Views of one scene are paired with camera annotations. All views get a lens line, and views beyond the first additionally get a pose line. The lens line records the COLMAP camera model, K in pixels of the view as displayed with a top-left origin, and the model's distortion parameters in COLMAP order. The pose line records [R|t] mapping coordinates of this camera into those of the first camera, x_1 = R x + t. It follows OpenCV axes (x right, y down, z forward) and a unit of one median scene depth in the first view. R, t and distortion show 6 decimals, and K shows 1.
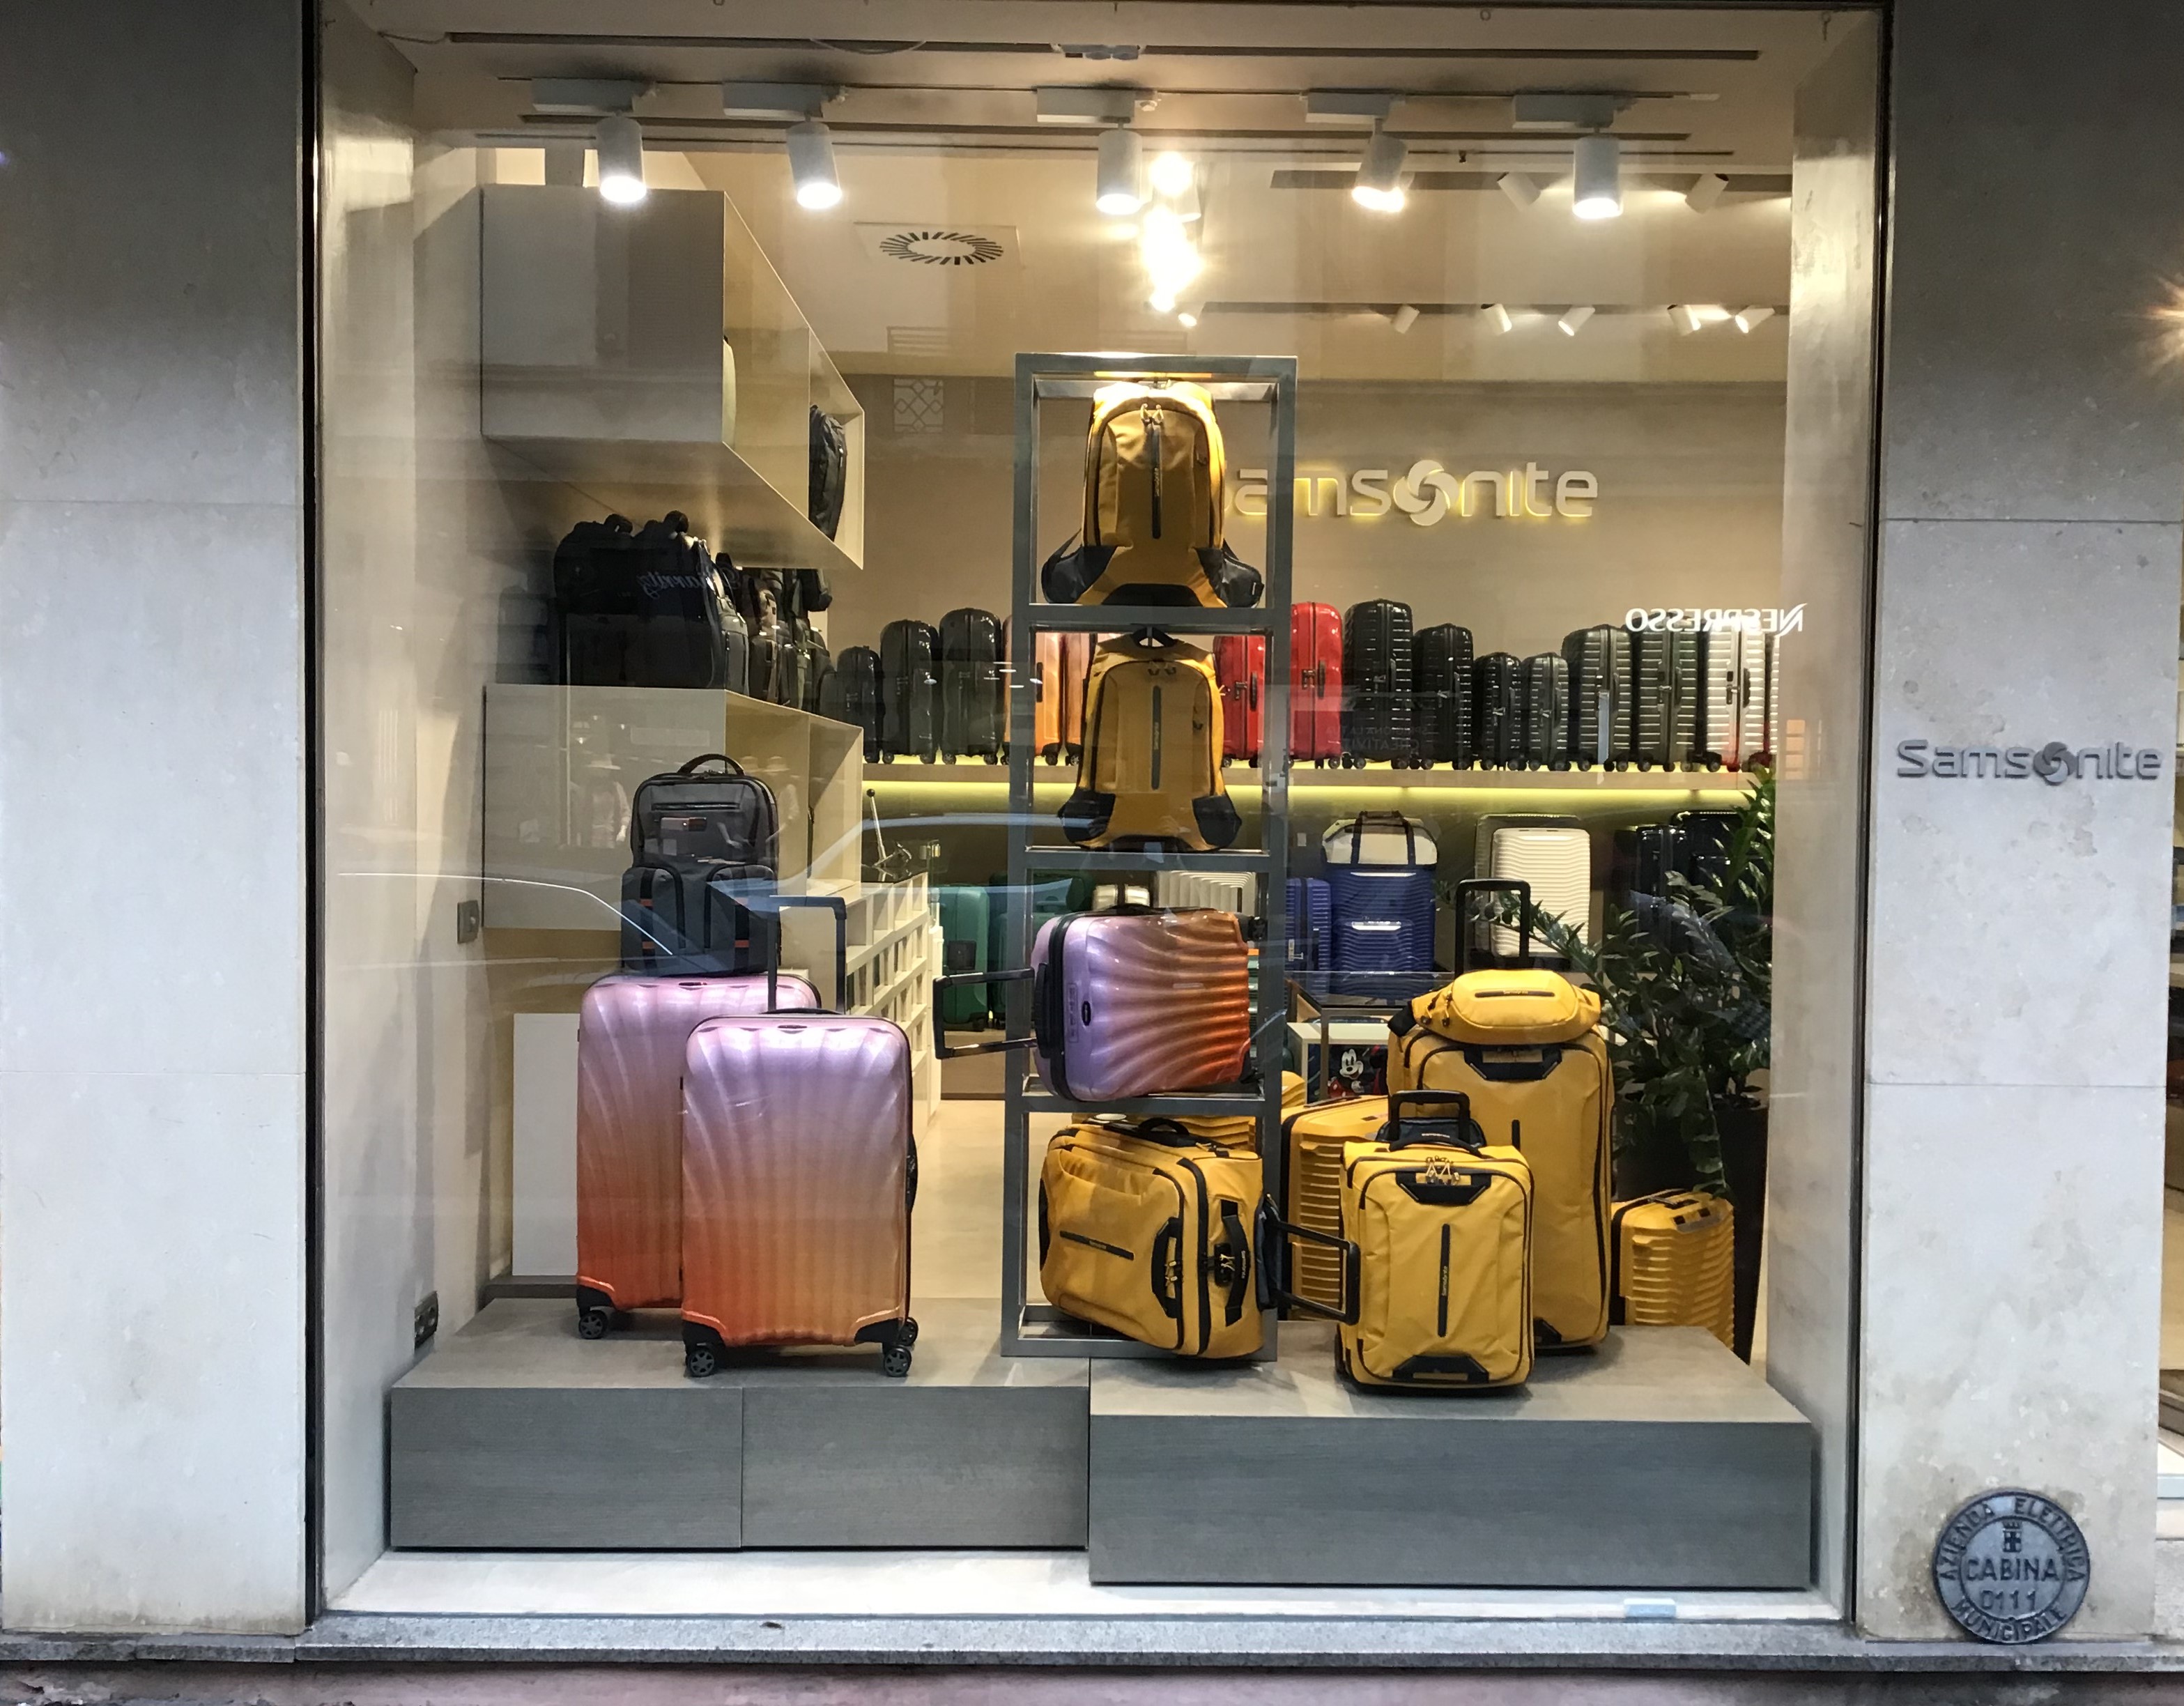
lens RADIAL K [[2072.4, 0, 1049.8], [0, 2072.4, 854.9], [0, 0, 1]] dist [0.106146, -0.155299]
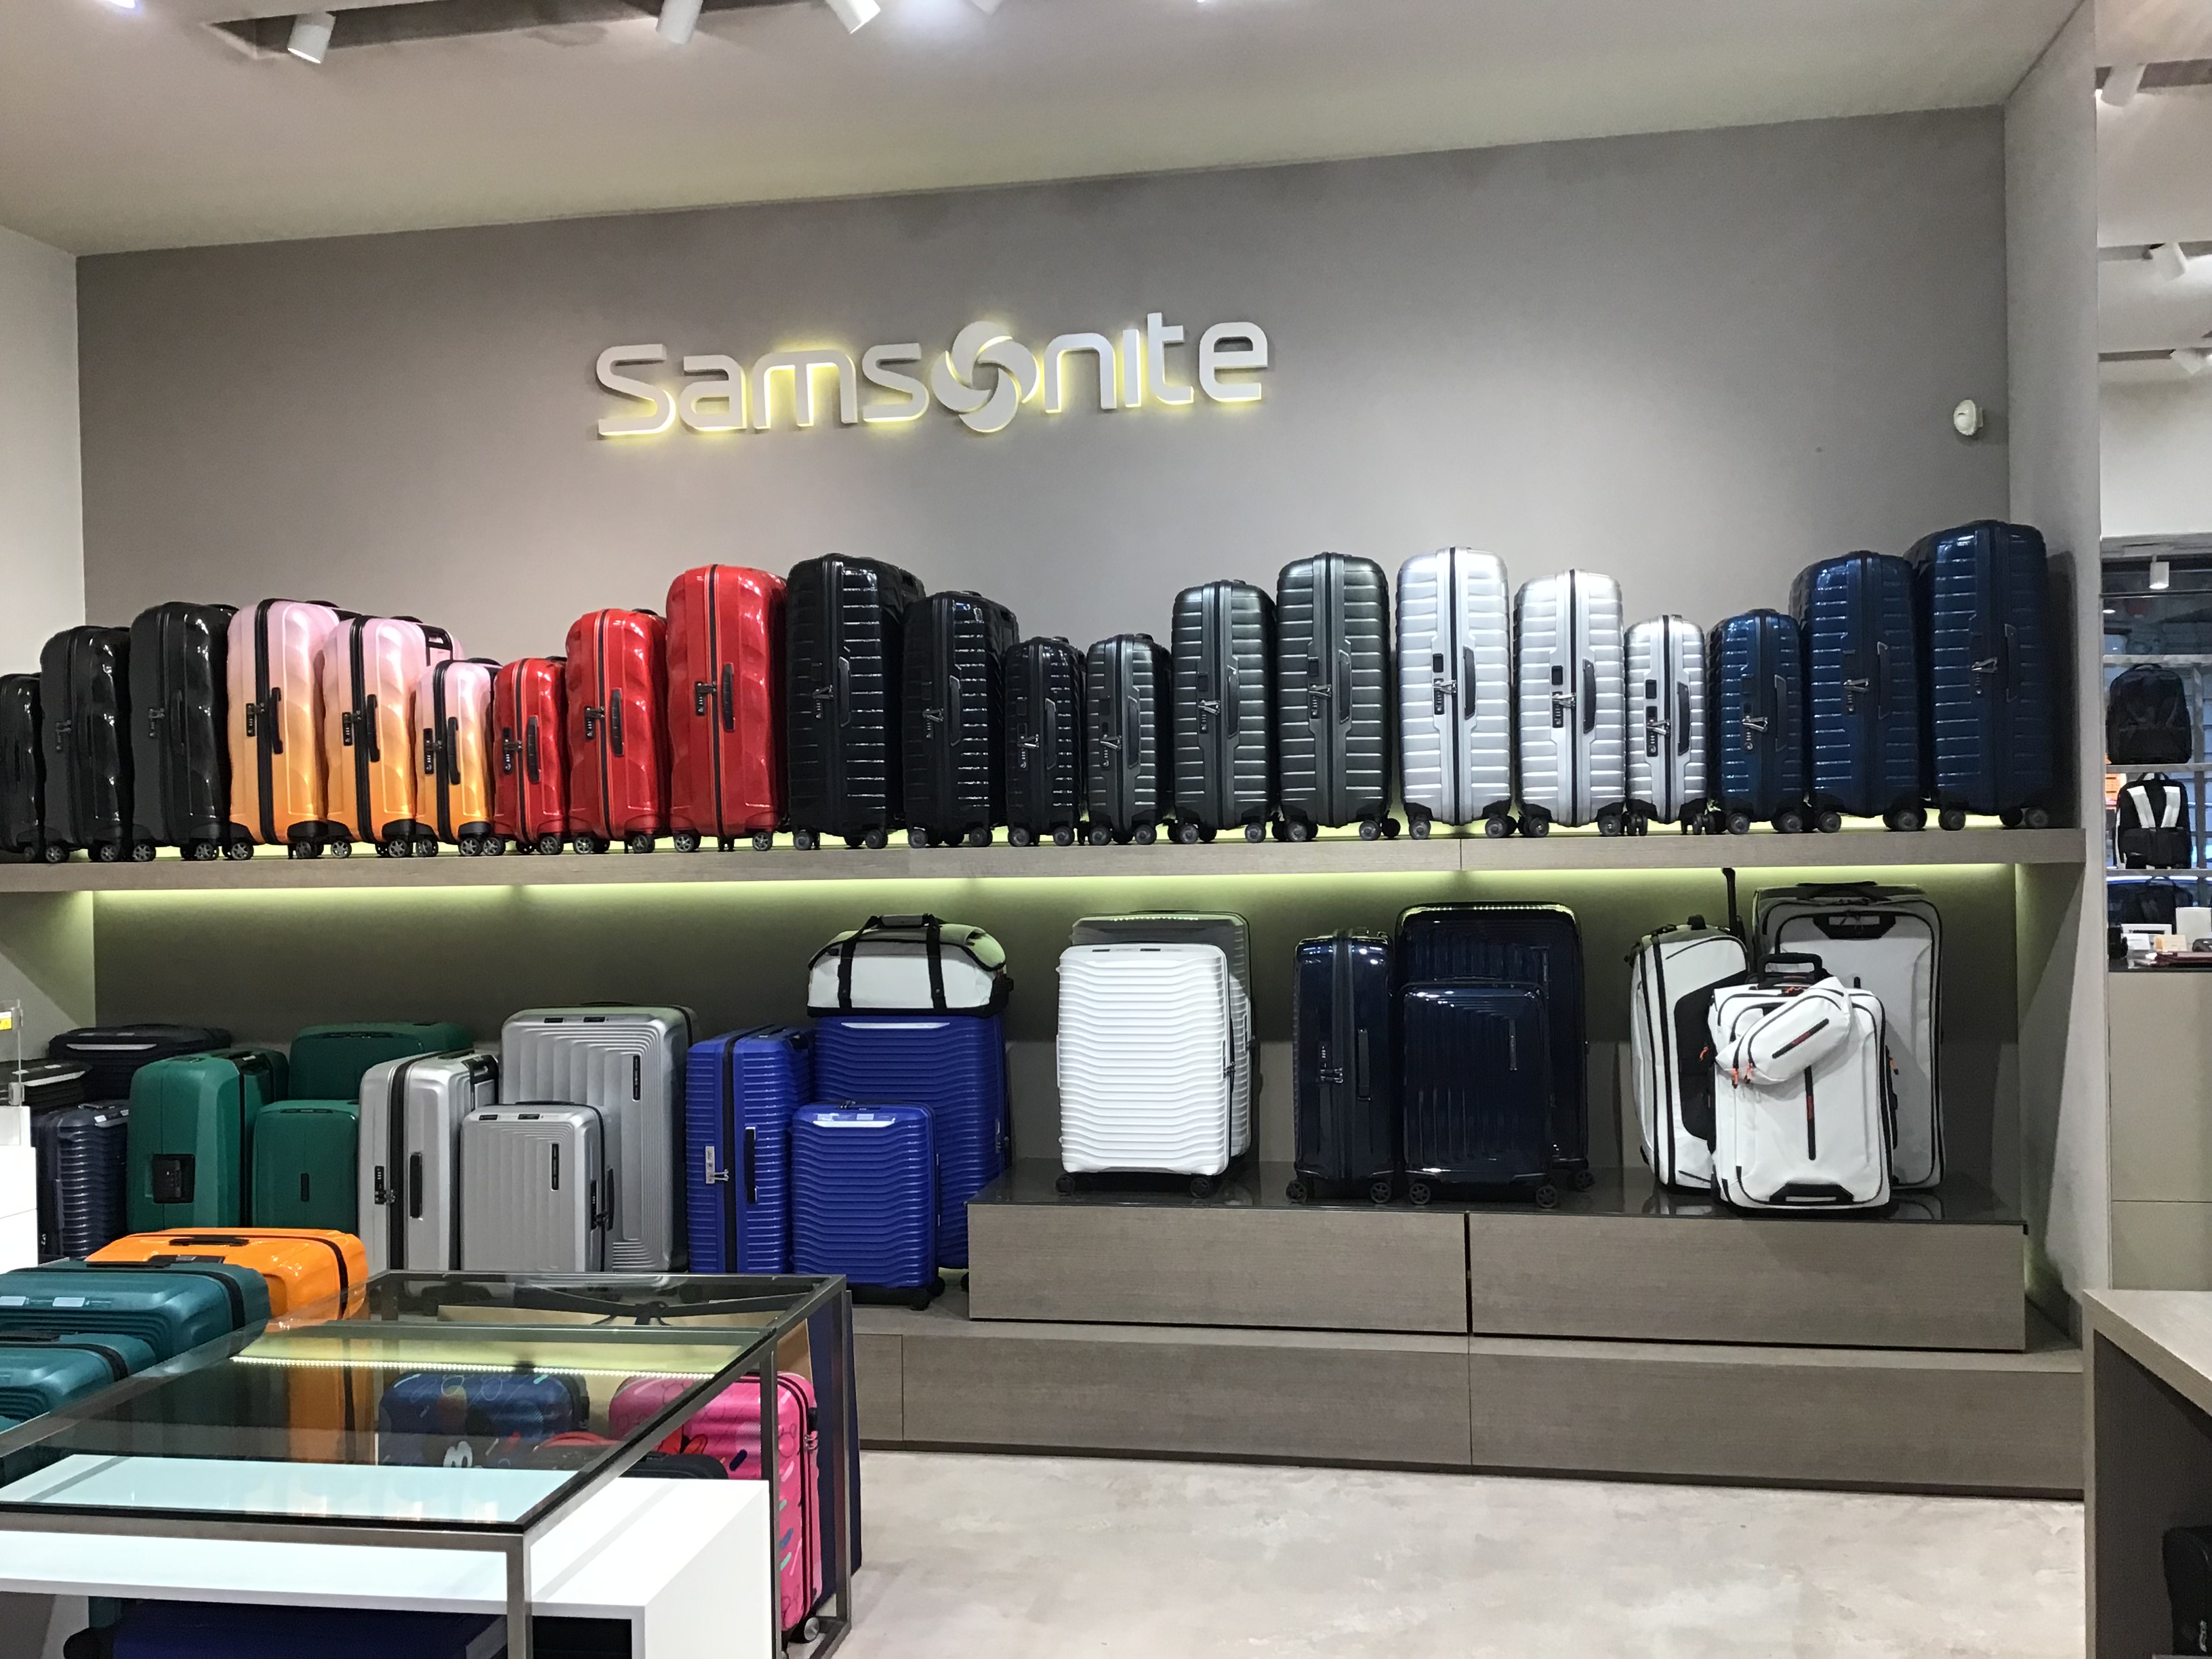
lens RADIAL K [[2009.3, 0, 1112.7], [0, 2009.3, 833.3], [0, 0, 1]] dist [0.079522, -0.004211]
pose [[0.981751, -0.028817, -0.187972, 0.876024], [0.024479, 0.999379, -0.025358, -0.076910], [0.188586, 0.020294, 0.981847, 1.213504]]
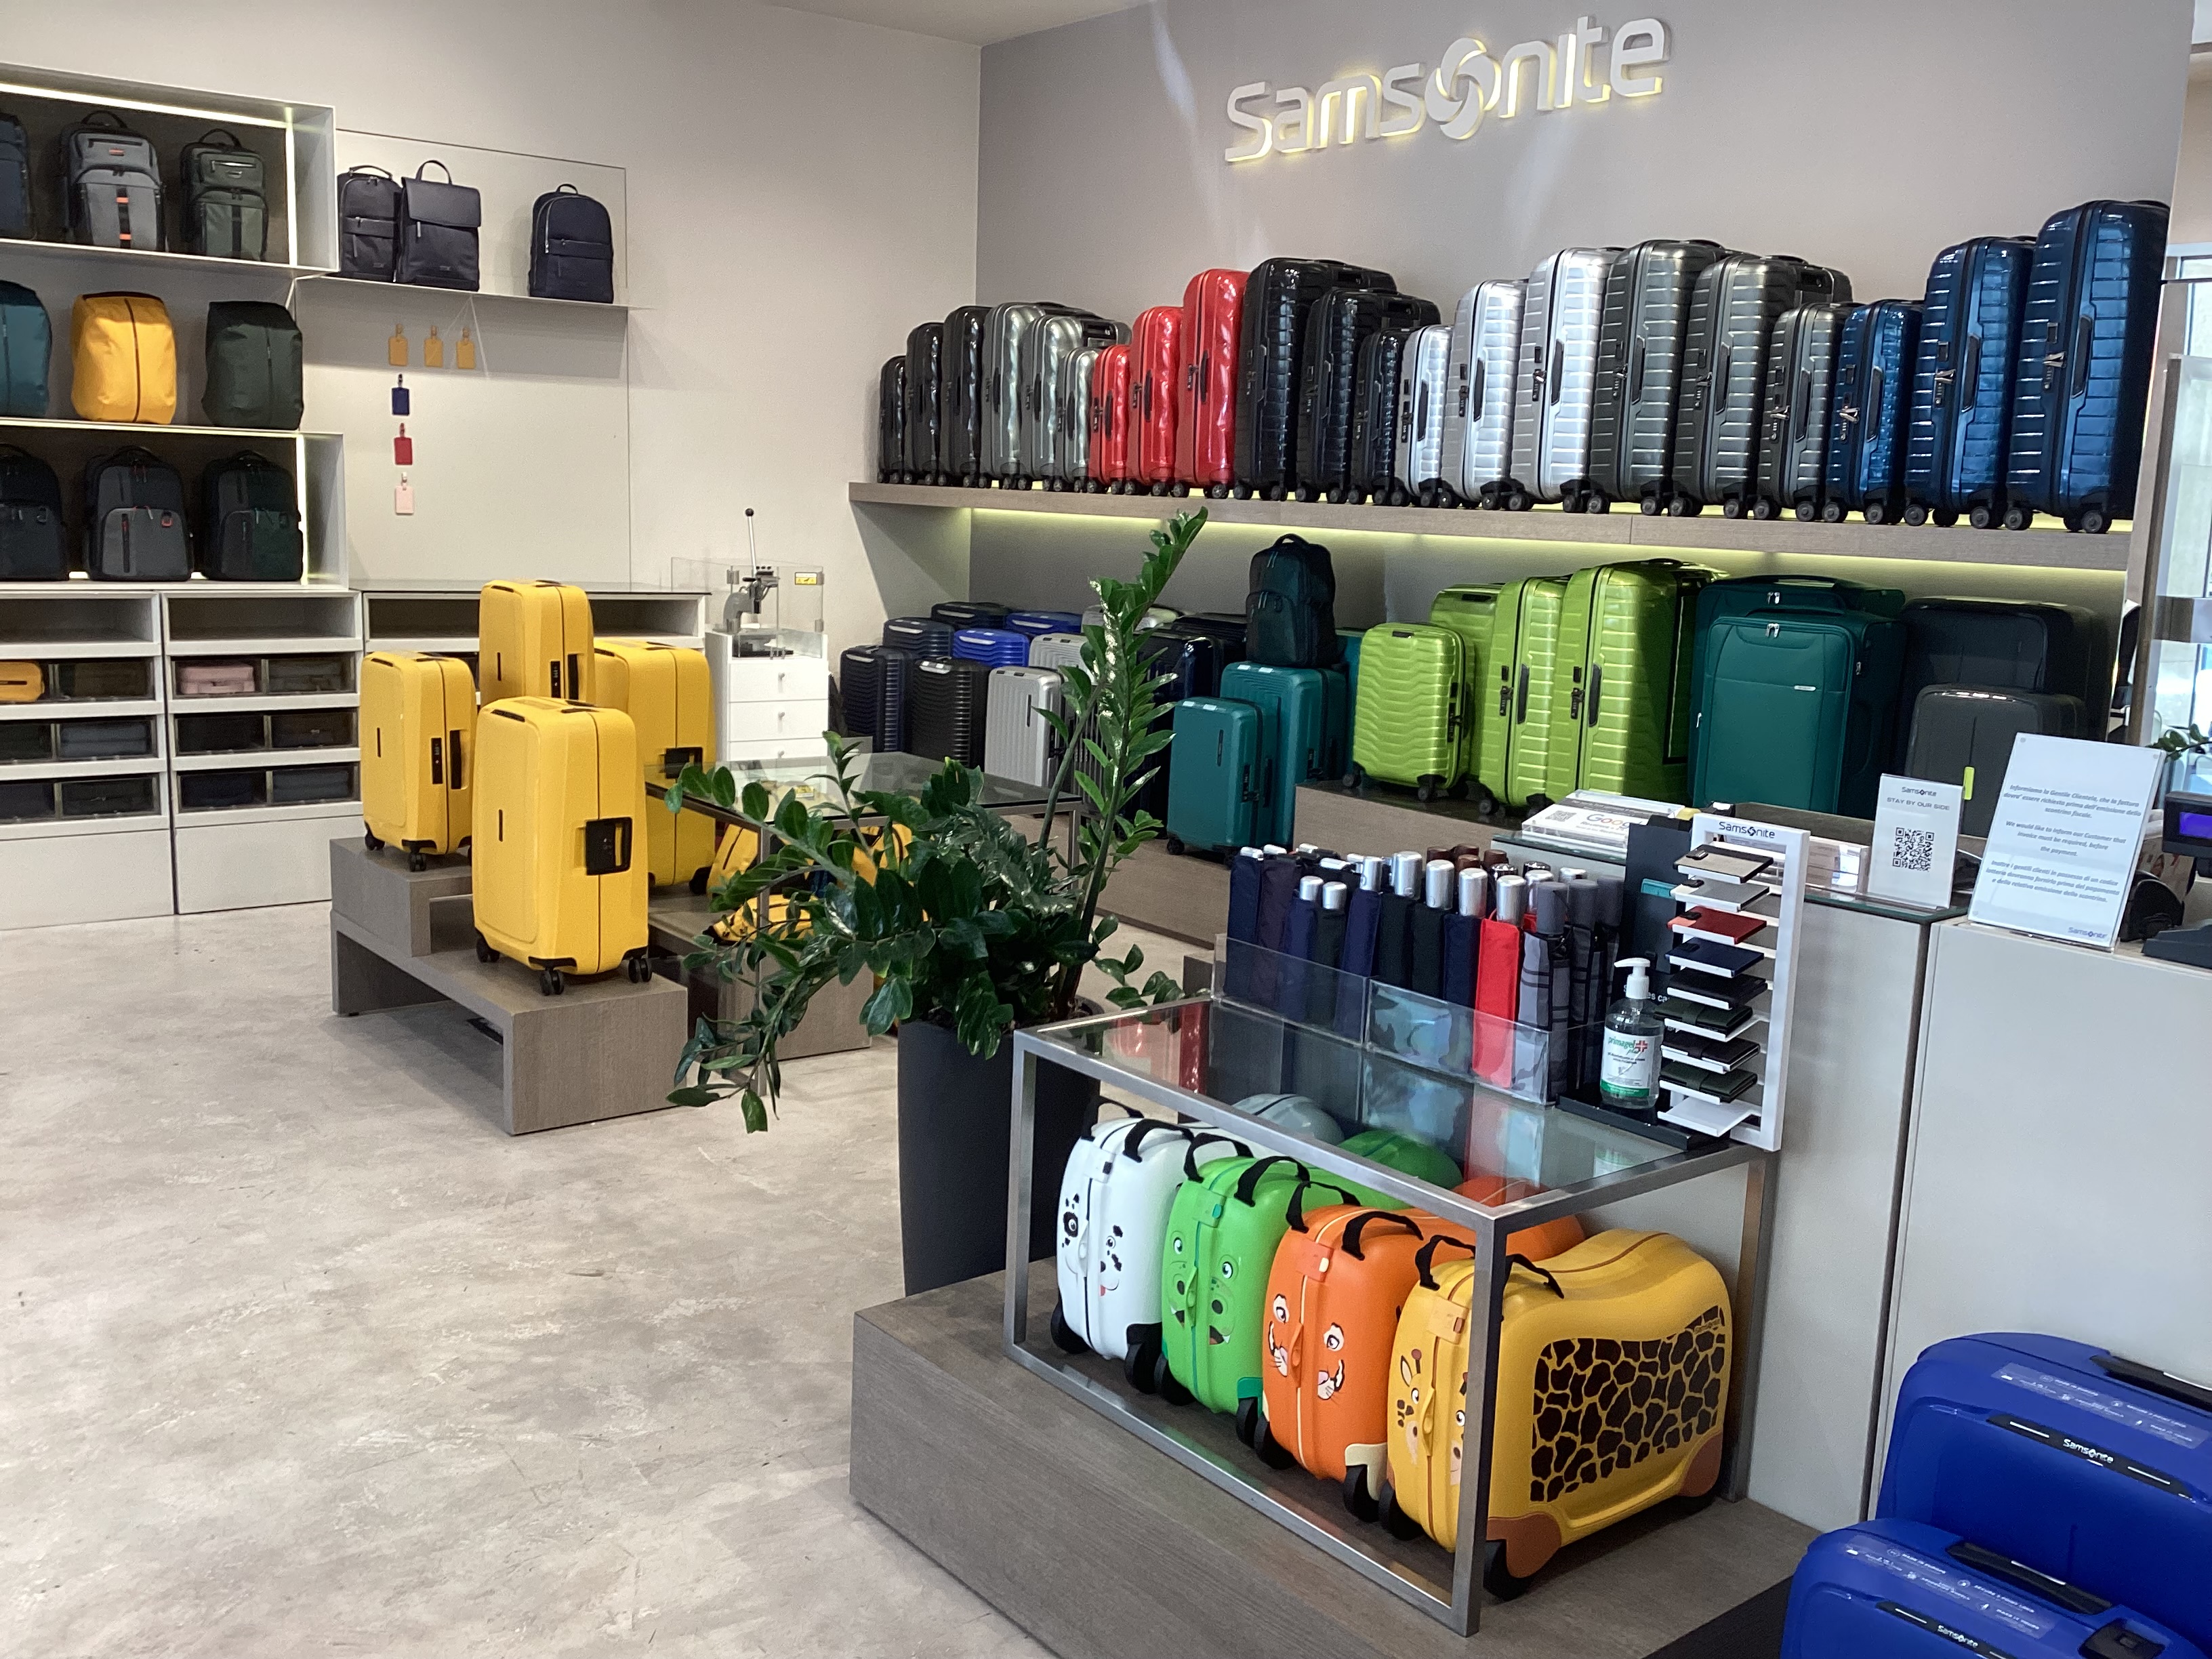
lens RADIAL K [[2035.5, 0, 1108.3], [0, 2035.5, 825.3], [0, 0, 1]] dist [0.126735, -0.227791]
pose [[0.589125, 0.143399, -0.795216, 1.865997], [-0.051940, 0.988812, 0.139831, -0.067135], [0.806371, -0.041074, 0.589982, 1.368056]]
